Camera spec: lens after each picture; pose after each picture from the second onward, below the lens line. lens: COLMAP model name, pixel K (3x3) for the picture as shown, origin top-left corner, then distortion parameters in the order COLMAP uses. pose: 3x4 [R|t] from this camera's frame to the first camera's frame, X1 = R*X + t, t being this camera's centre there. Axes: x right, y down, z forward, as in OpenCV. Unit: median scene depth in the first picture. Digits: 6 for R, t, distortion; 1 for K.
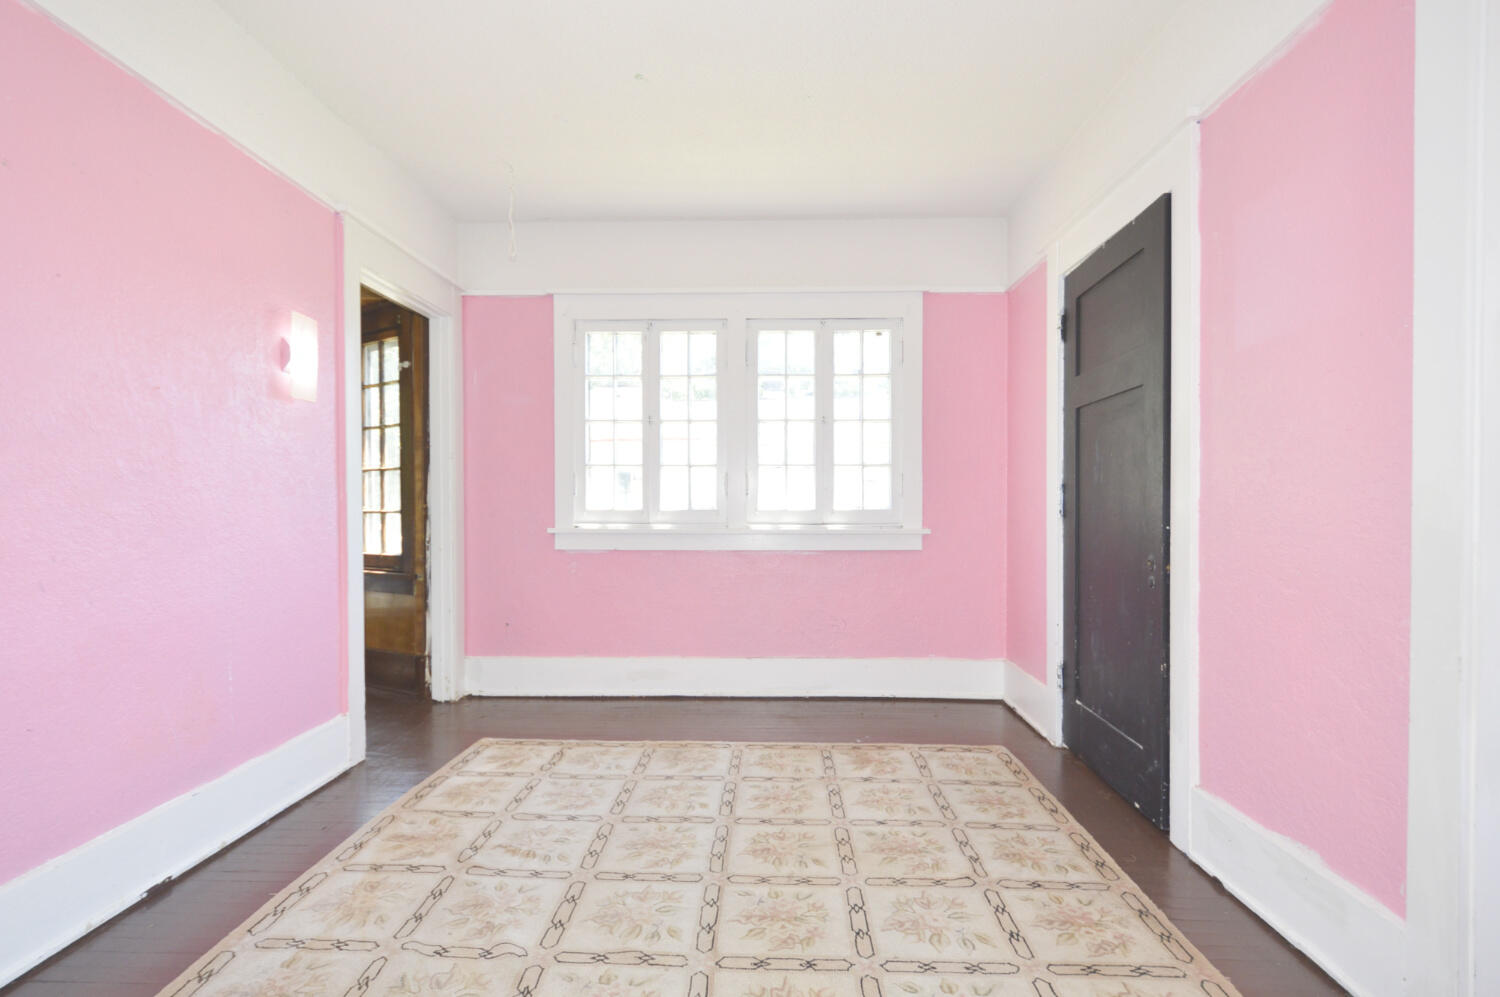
lens RADIAL K [[682.6, 0, 747.2], [0, 682.6, 513.2], [0, 0, 1]] dist [0.005129, -0.006372]
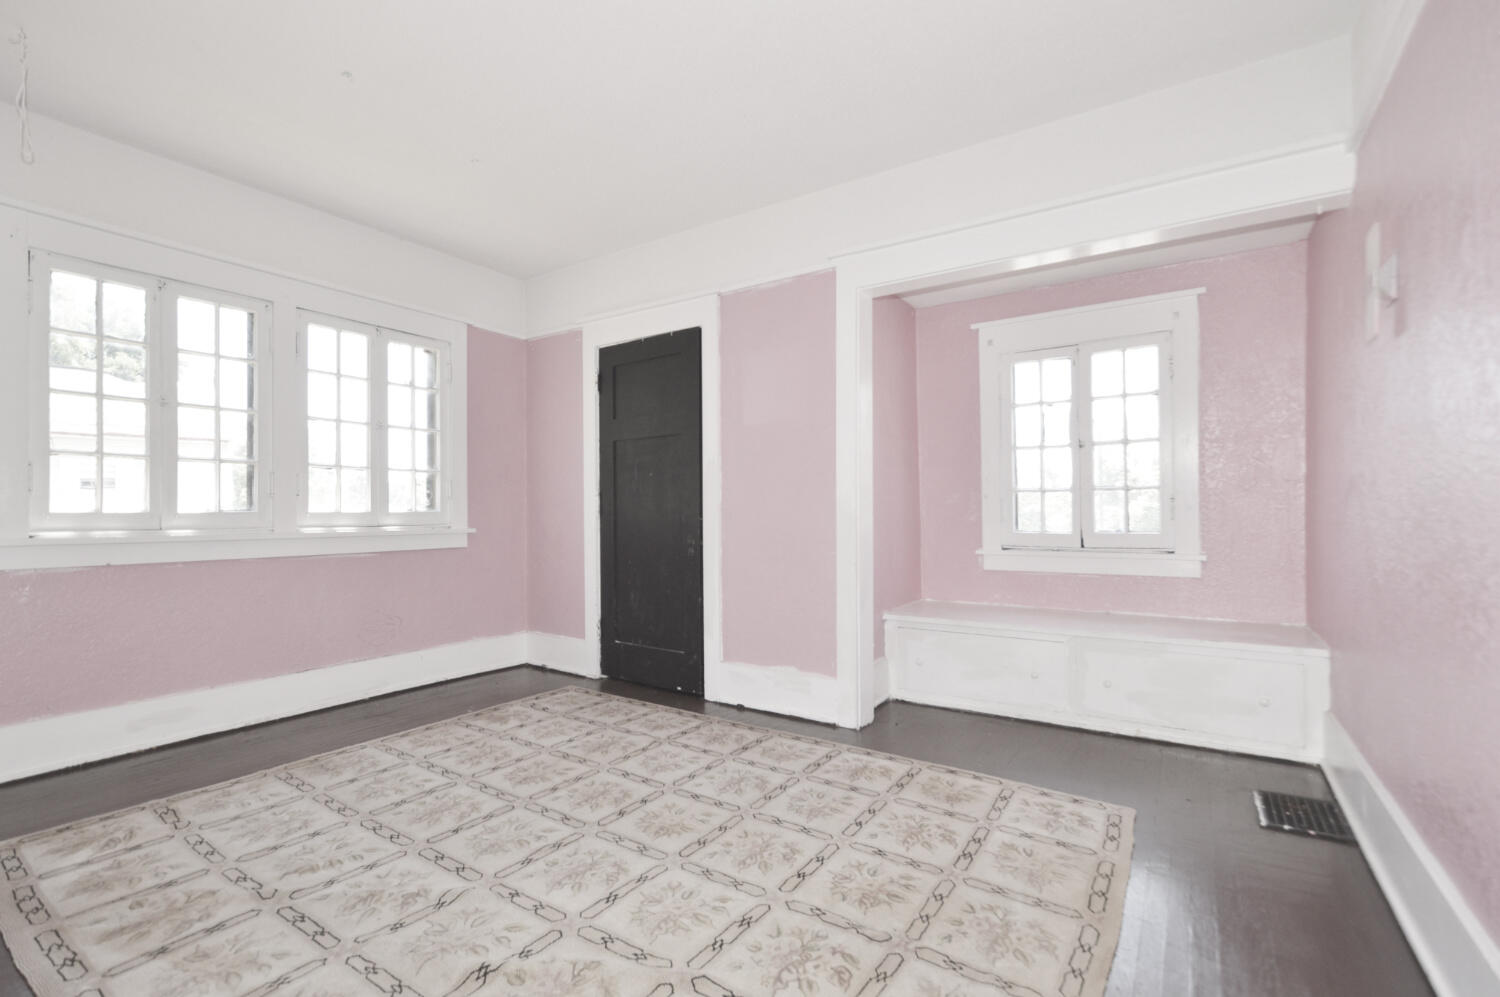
lens RADIAL K [[682.6, 0, 747.2], [0, 682.6, 513.2], [0, 0, 1]] dist [0.005129, -0.006372]
pose [[0.526785, -0.003382, 0.849992, -0.637277], [0.011887, 0.999924, -0.003388, 0.008992], [-0.849915, 0.011888, 0.526785, -0.013567]]
